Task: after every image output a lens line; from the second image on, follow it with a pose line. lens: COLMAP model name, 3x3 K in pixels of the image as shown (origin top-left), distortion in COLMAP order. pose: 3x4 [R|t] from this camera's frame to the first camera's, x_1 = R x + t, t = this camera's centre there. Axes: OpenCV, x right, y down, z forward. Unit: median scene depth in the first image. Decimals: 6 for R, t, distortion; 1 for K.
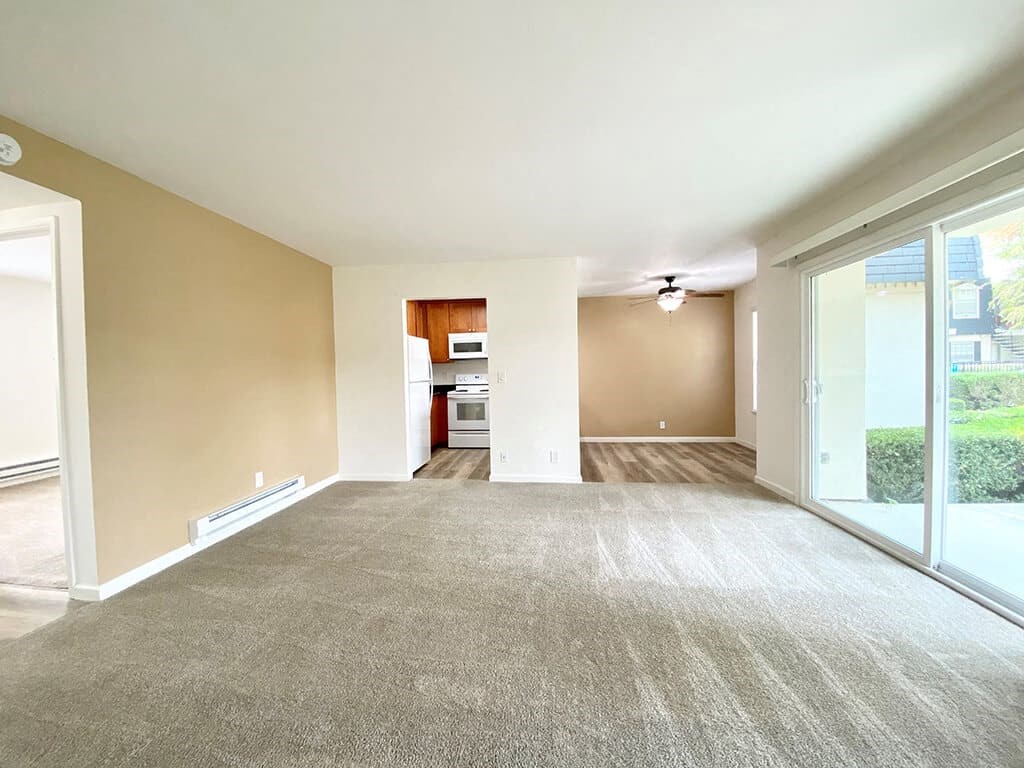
lens RADIAL K [[412.3, 0, 504.3], [0, 412.3, 384.5], [0, 0, 1]] dist [0.028666, -0.023120]
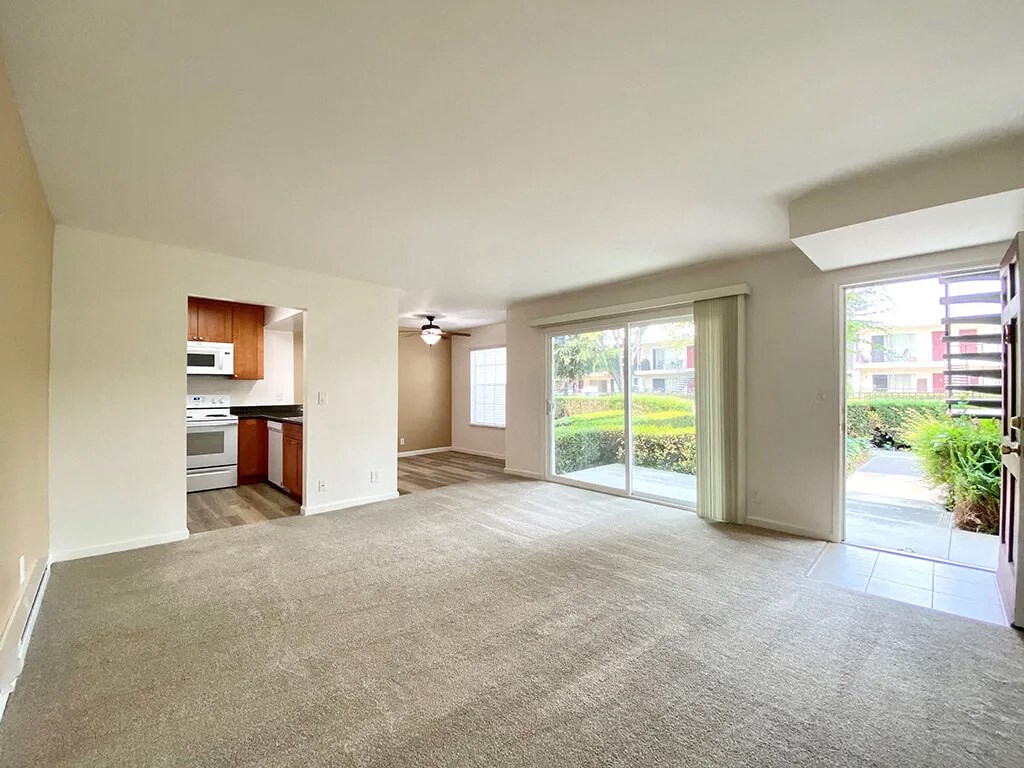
lens RADIAL K [[414.4, 0, 504.2], [0, 414.4, 386.7], [0, 0, 1]] dist [0.037870, -0.006826]
pose [[0.641386, 0.025509, 0.766794, -0.518944], [0.012553, 0.998964, -0.043732, 0.002100], [-0.767116, 0.037675, 0.640401, 0.084915]]
